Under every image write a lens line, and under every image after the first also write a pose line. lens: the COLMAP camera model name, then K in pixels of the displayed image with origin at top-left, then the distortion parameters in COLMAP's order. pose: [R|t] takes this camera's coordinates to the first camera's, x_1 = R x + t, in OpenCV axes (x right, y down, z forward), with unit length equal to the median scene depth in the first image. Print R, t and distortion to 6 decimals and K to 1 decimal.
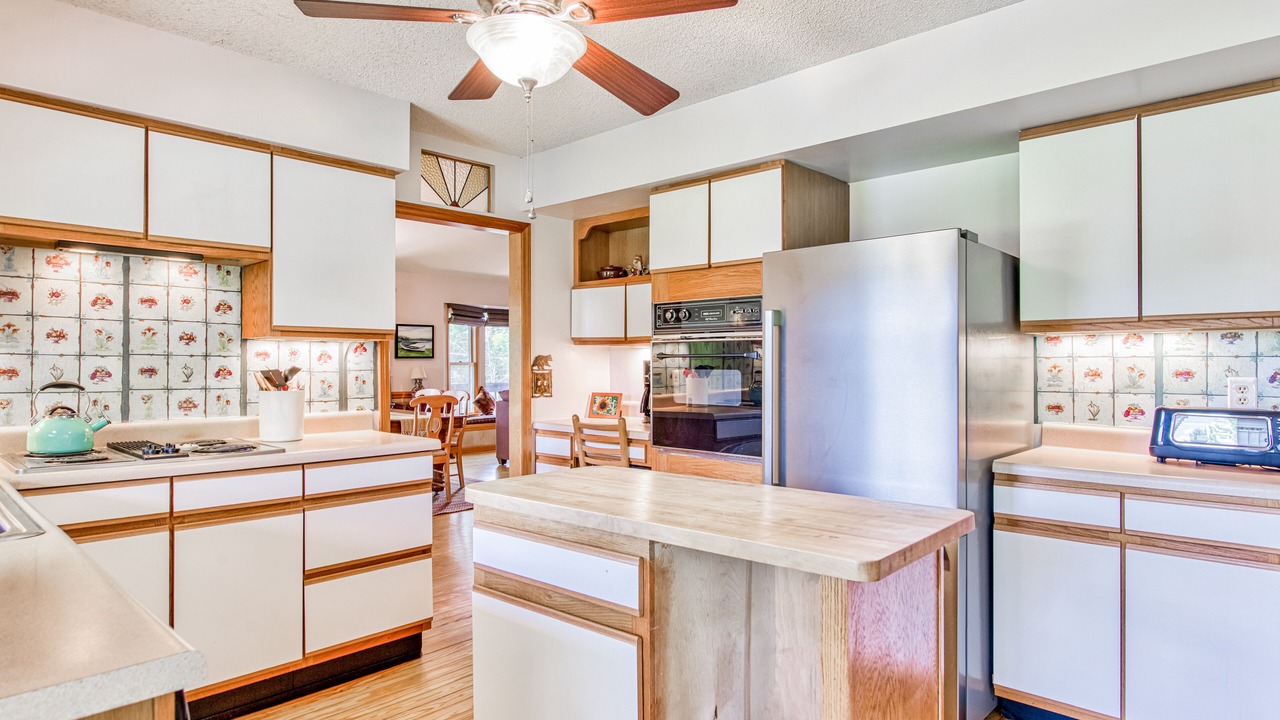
lens RADIAL K [[733.7, 0, 647.3], [0, 733.7, 365.4], [0, 0, 1]] dist [-0.001762, -0.001628]
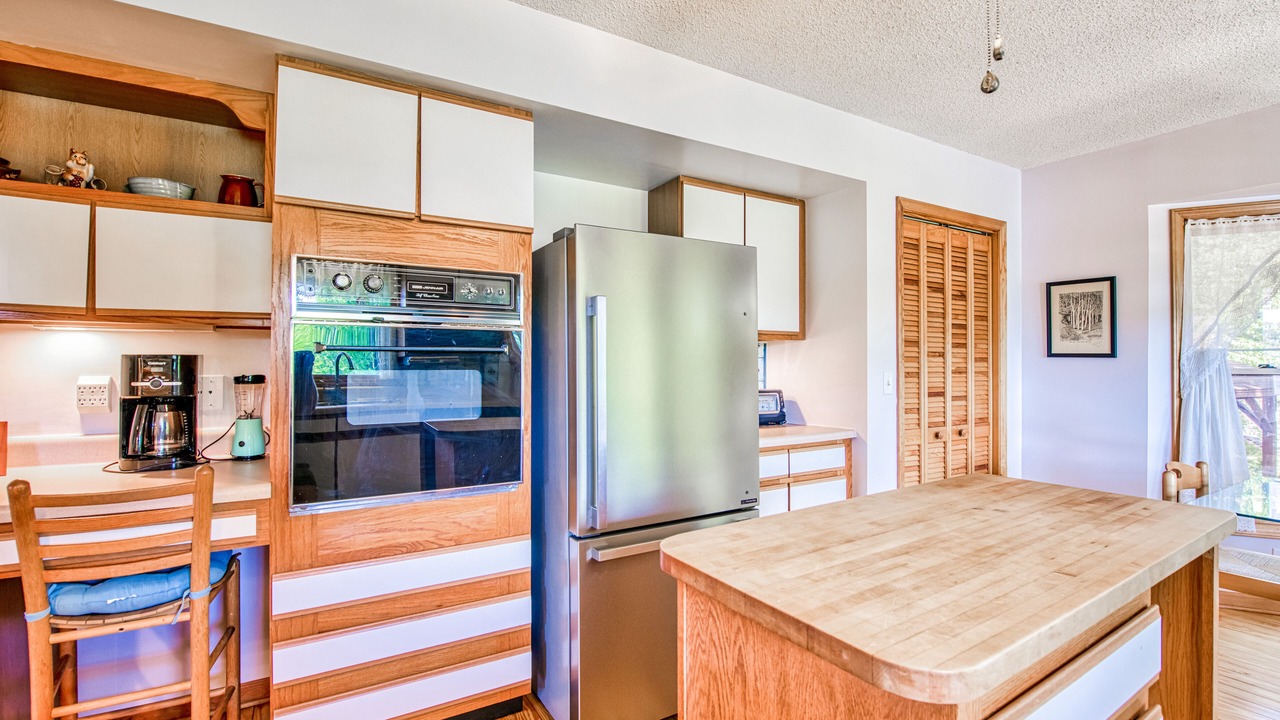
lens RADIAL K [[567.0, 0, 647.2], [0, 567.0, 353.7], [0, 0, 1]] dist [0.008906, -0.000021]
pose [[0.284430, 0.011847, 0.958624, -0.422208], [-0.002730, 0.999930, -0.011548, -0.003879], [-0.958693, 0.000668, 0.284442, 0.756125]]
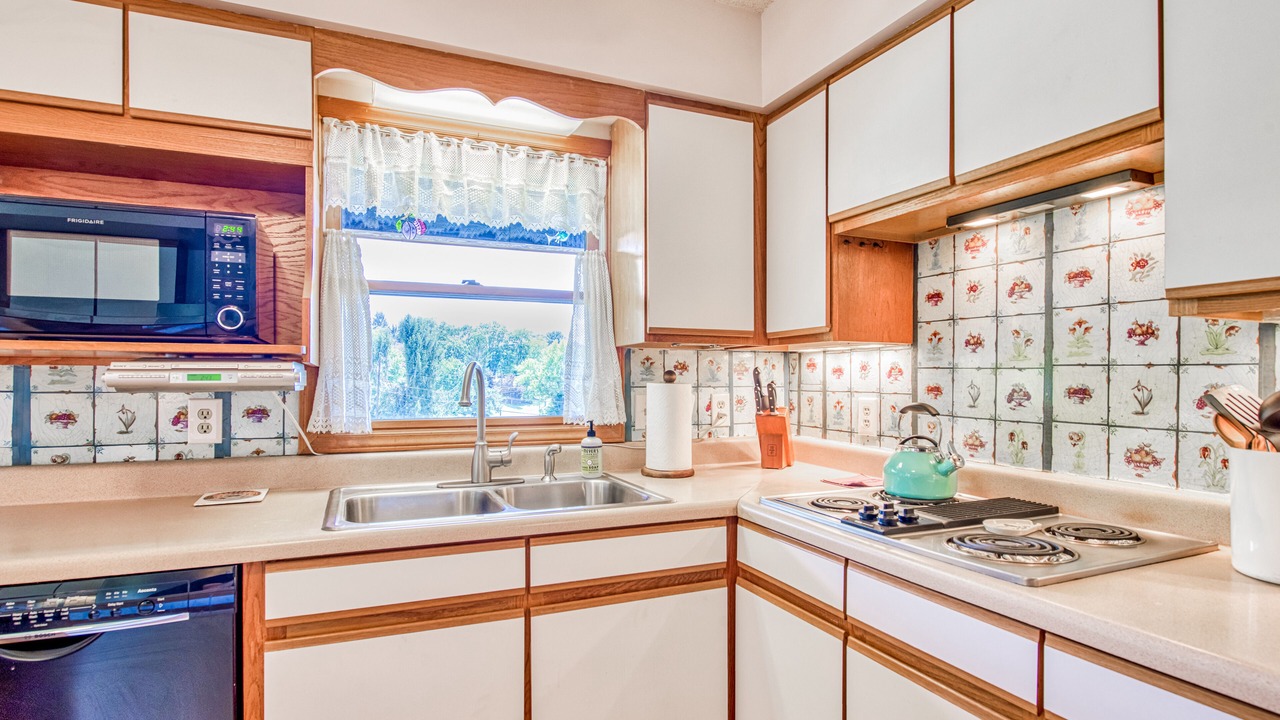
lens RADIAL K [[647.4, 0, 646.5], [0, 647.4, 380.0], [0, 0, 1]] dist [-0.010808, -0.001421]
pose [[-0.405312, 0.002554, -0.914175, -0.056065], [-0.001911, 0.999992, 0.003641, -0.003662], [0.914176, 0.003223, -0.405304, 0.875425]]
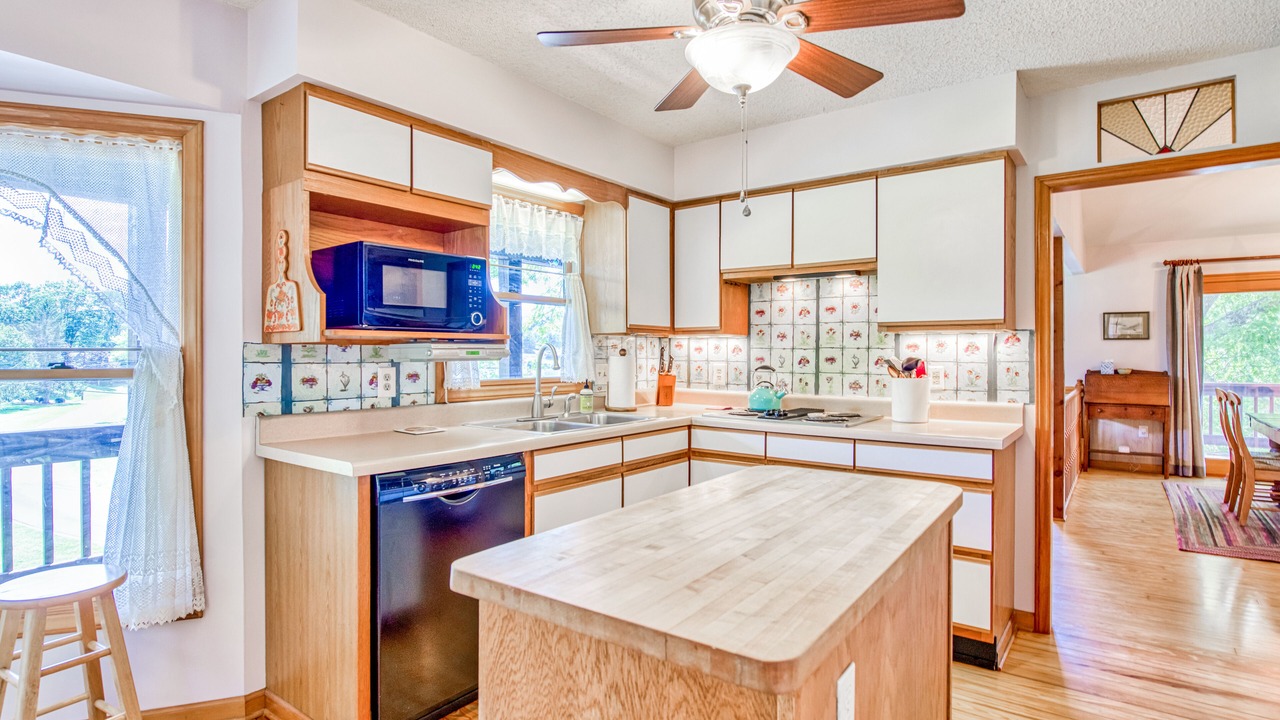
lens RADIAL K [[647.4, 0, 638.7], [0, 647.4, 358.1], [0, 0, 1]] dist [-0.010808, -0.001421]
pose [[0.093683, 0.008682, -0.995564, 0.495471], [-0.002936, 0.999960, 0.008444, -0.004282], [0.995598, 0.002132, 0.093705, 0.515037]]
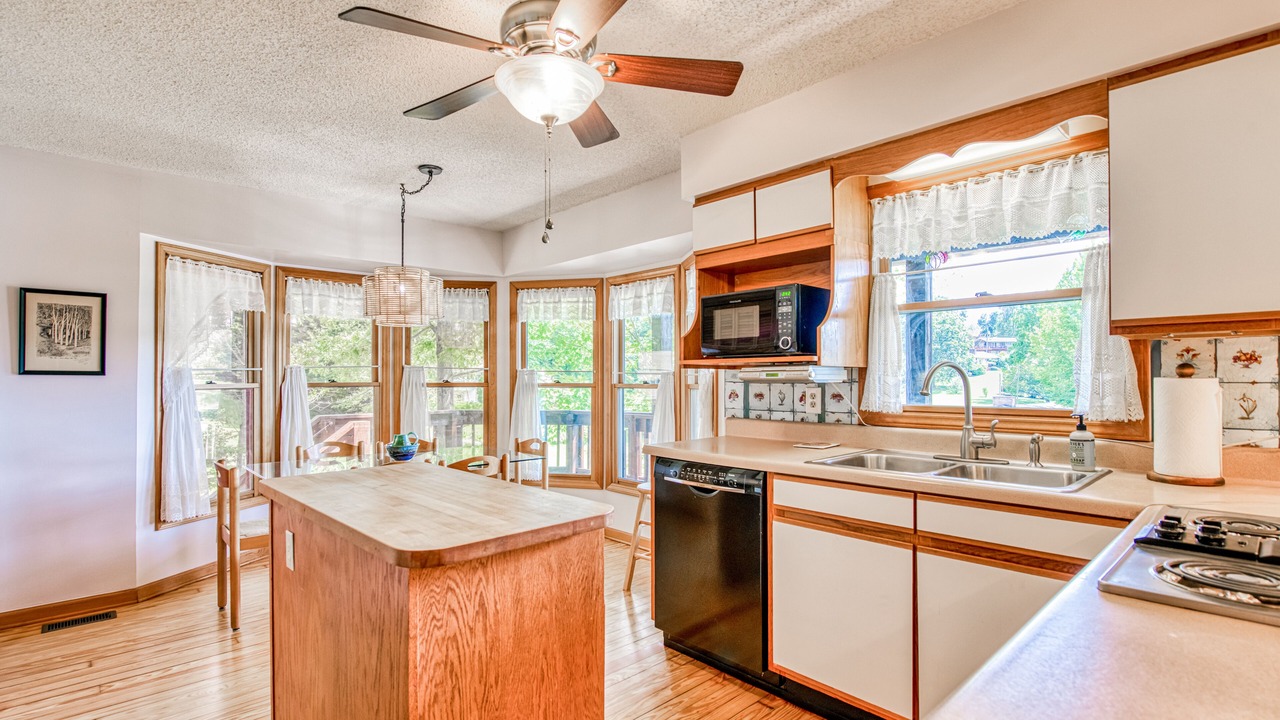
lens RADIAL K [[614.1, 0, 638.3], [0, 614.1, 374.9], [0, 0, 1]] dist [0.003275, -0.000751]
pose [[-0.995944, 0.006771, 0.089724, -0.250386], [0.006658, 0.999977, -0.001554, -0.003206], [-0.089733, -0.000950, -0.995965, 1.263496]]
